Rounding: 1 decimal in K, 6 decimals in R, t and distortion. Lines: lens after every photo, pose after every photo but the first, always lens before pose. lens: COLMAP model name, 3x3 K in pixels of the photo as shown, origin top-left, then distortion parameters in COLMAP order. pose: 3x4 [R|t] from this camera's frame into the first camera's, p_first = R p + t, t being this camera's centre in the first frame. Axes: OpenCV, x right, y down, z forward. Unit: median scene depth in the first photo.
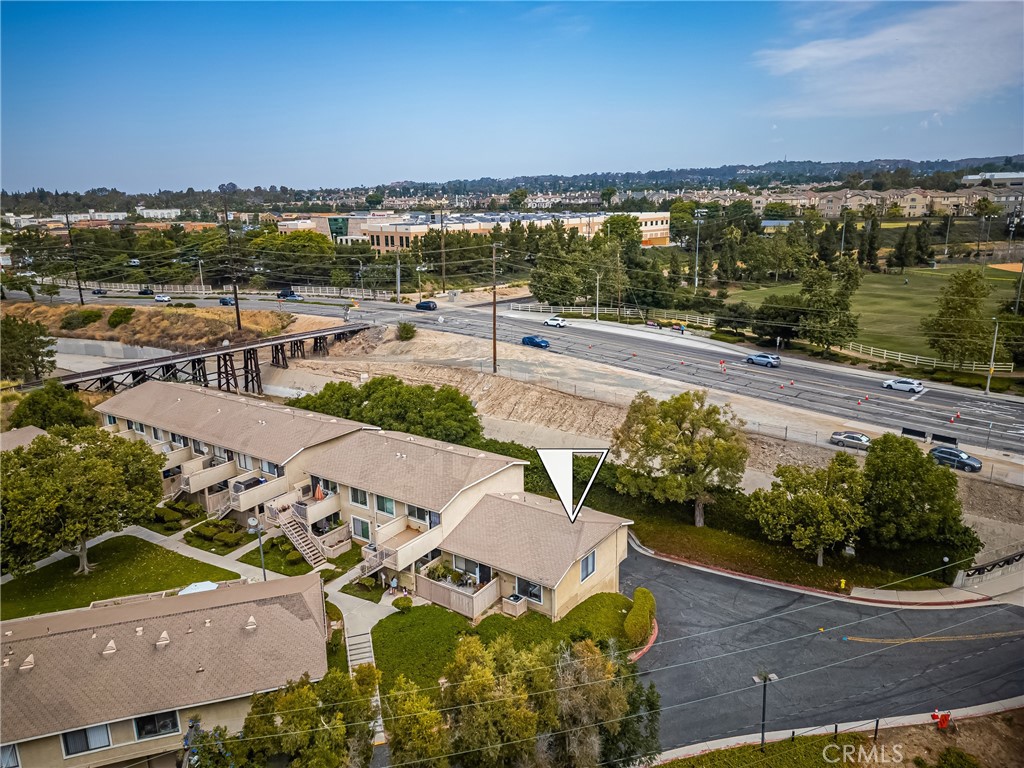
lens RADIAL K [[715.0, 0, 512.0], [0, 715.0, 384.0], [0, 0, 1]] dist [0.088779, -0.094187]
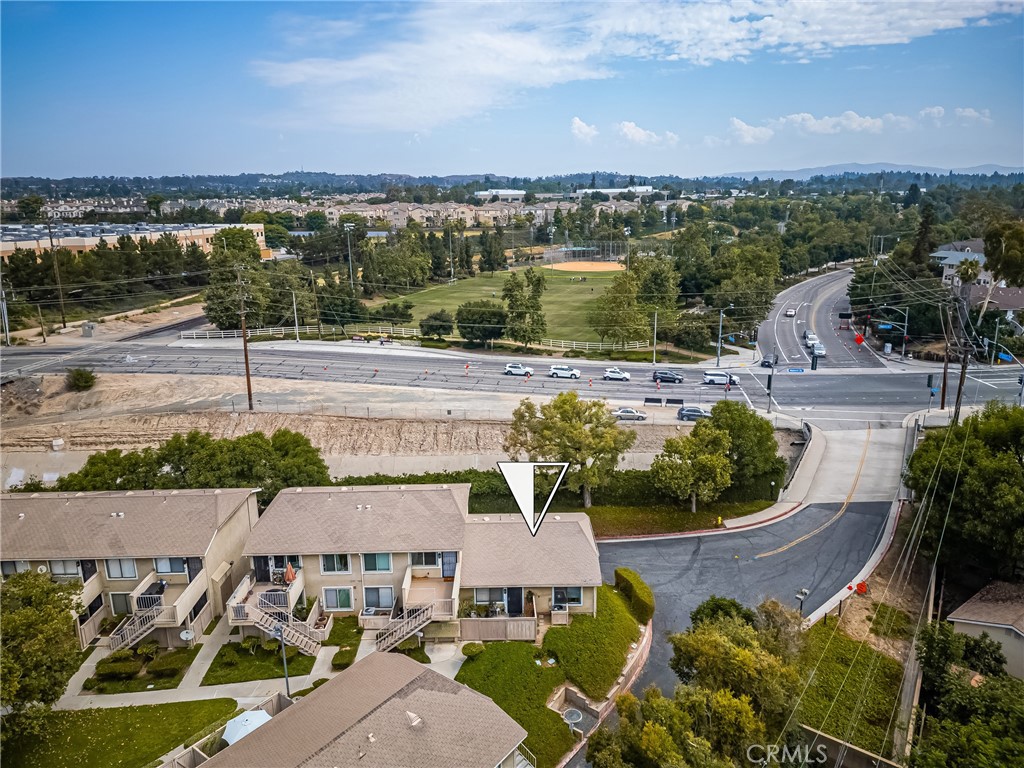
lens RADIAL K [[715.0, 0, 512.0], [0, 715.0, 384.0], [0, 0, 1]] dist [0.088779, -0.094187]
pose [[0.809748, -0.139976, 0.569837, -0.221786], [0.146316, 0.988621, 0.034929, -0.025745], [-0.568242, 0.055093, 0.821015, 0.060621]]
